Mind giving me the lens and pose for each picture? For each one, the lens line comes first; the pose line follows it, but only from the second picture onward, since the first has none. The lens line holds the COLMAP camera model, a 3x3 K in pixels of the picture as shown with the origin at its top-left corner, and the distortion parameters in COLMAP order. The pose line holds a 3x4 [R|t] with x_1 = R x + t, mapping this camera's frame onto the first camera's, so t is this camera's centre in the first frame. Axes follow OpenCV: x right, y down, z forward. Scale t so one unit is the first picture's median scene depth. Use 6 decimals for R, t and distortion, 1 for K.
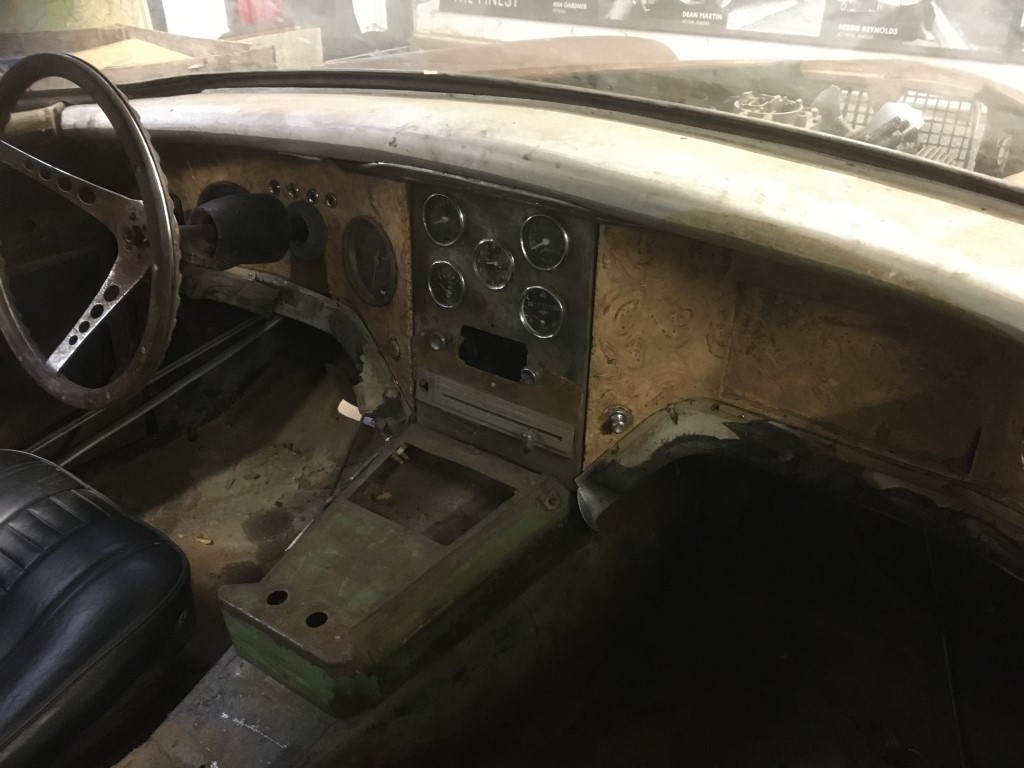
lens RADIAL K [[909.6, 0, 512.0], [0, 909.6, 384.0], [0, 0, 1]] dist [0.085379, -0.137602]
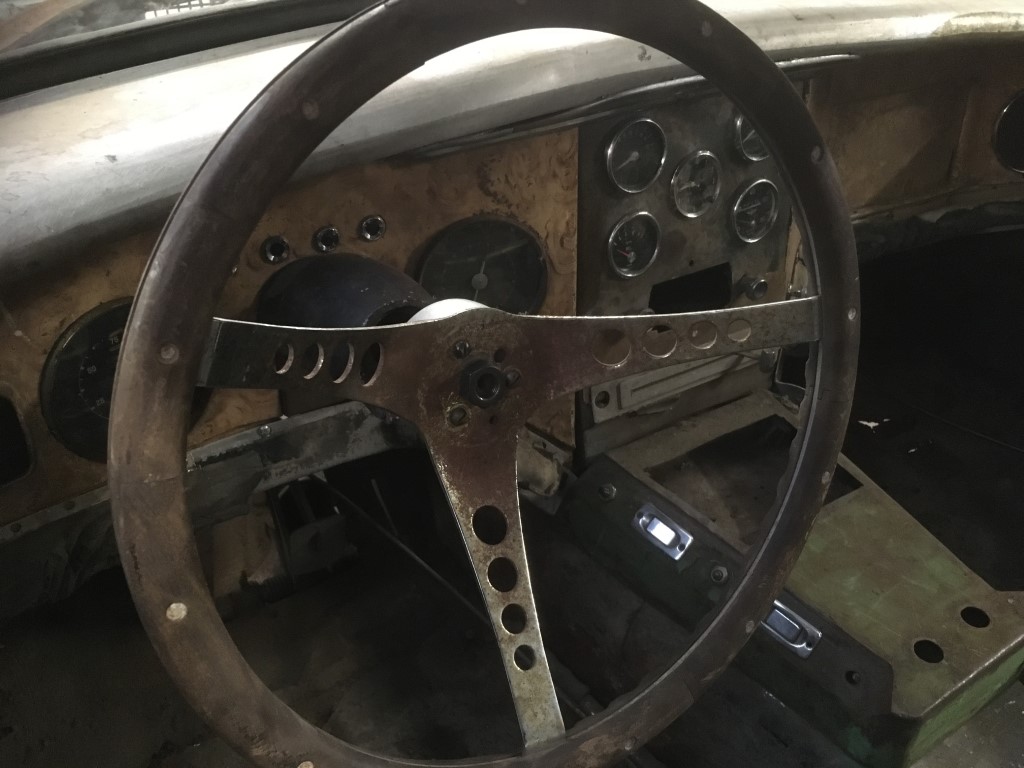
lens RADIAL K [[909.6, 0, 512.0], [0, 909.6, 384.0], [0, 0, 1]] dist [0.085379, -0.137602]
pose [[0.327708, -0.480541, 0.813442, -0.763594], [0.436278, 0.840661, 0.320860, -0.296229], [-0.838015, 0.249738, 0.485141, 0.757543]]
